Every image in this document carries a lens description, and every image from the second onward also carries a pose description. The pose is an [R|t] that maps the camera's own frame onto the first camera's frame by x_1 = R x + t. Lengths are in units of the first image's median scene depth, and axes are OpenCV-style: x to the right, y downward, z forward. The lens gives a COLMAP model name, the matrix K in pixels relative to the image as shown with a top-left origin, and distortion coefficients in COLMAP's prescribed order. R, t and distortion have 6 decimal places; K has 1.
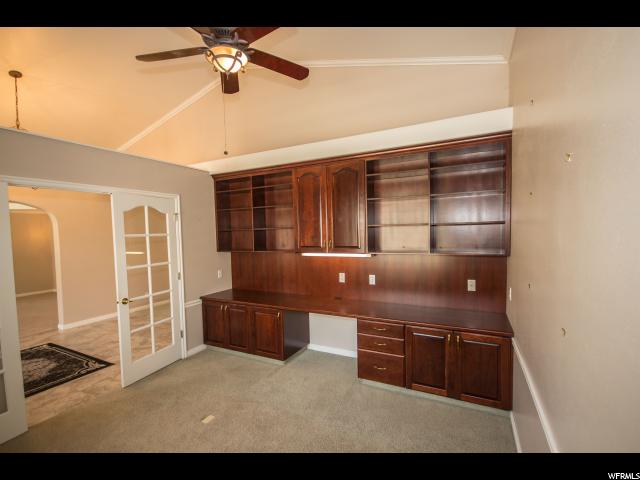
lens RADIAL K [[298.2, 0, 321.1], [0, 298.2, 245.5], [0, 0, 1]] dist [0.024362, -0.013185]
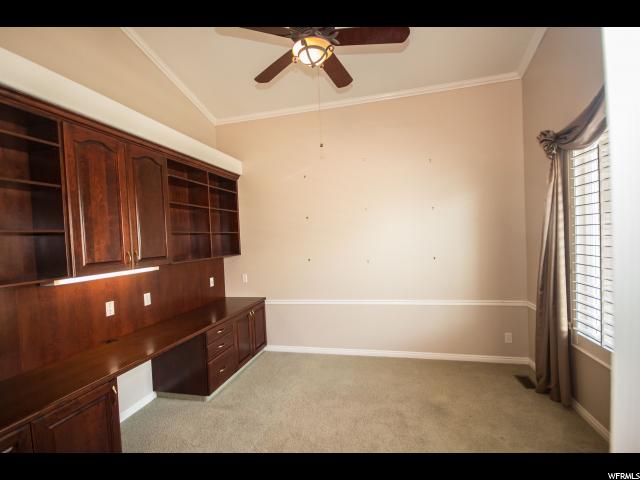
lens RADIAL K [[298.2, 0, 321.1], [0, 298.2, 245.5], [0, 0, 1]] dist [0.024362, -0.013185]
pose [[-0.224592, 0.029420, 0.974009, -0.732987], [0.116374, 0.993200, -0.003166, 0.024083], [-0.967479, 0.112638, -0.226489, 0.709020]]
